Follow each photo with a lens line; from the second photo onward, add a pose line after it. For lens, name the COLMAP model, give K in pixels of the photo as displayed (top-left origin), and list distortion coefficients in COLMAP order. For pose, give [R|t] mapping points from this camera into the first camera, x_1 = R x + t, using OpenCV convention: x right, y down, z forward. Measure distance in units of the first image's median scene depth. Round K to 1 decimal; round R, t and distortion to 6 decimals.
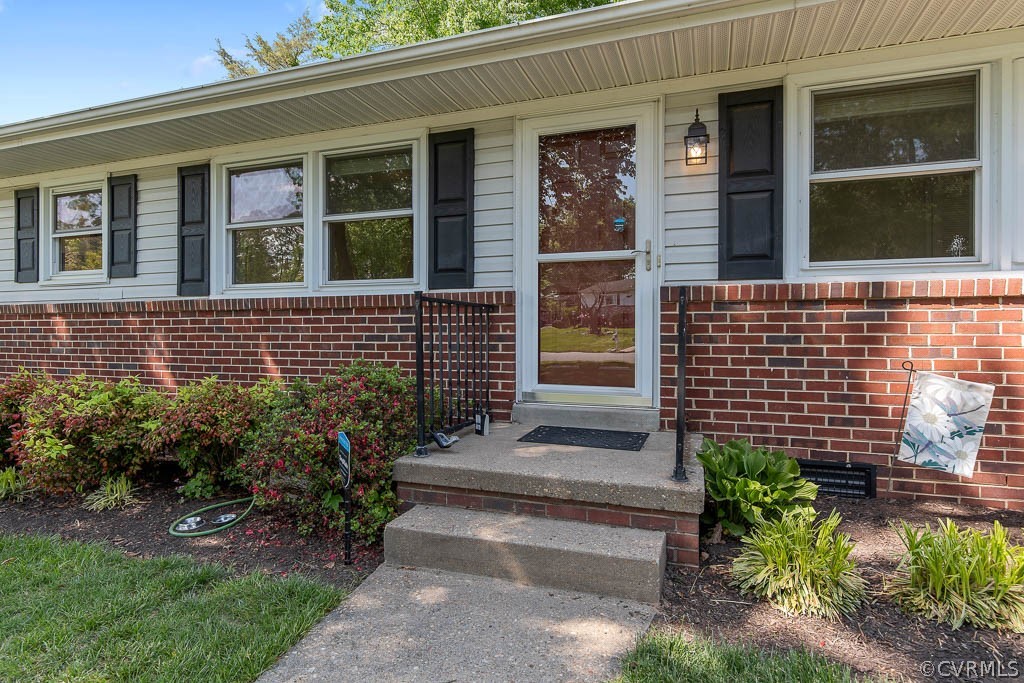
lens RADIAL K [[551.4, 0, 512.0], [0, 551.4, 341.5], [0, 0, 1]] dist [0.003387, 0.000717]
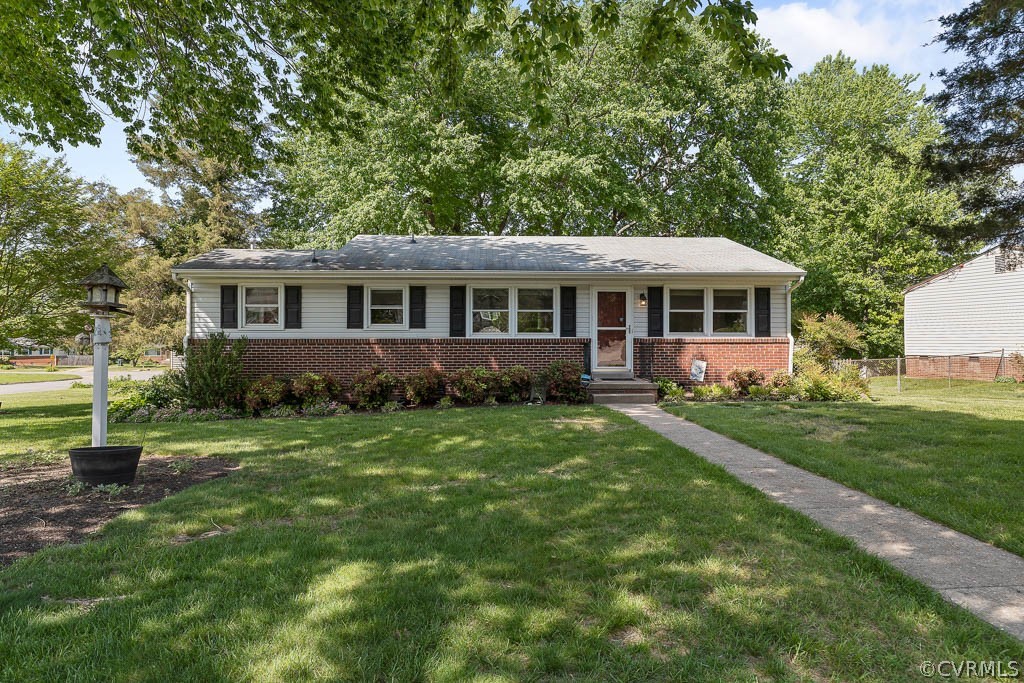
lens RADIAL K [[627.5, 0, 511.6], [0, 627.5, 322.2], [0, 0, 1]] dist [0.001635, 0.001048]
pose [[0.926189, 0.006848, 0.376997, -1.732501], [0.006553, 0.999392, -0.034252, -0.059521], [-0.377002, 0.034194, 0.925581, -2.147068]]
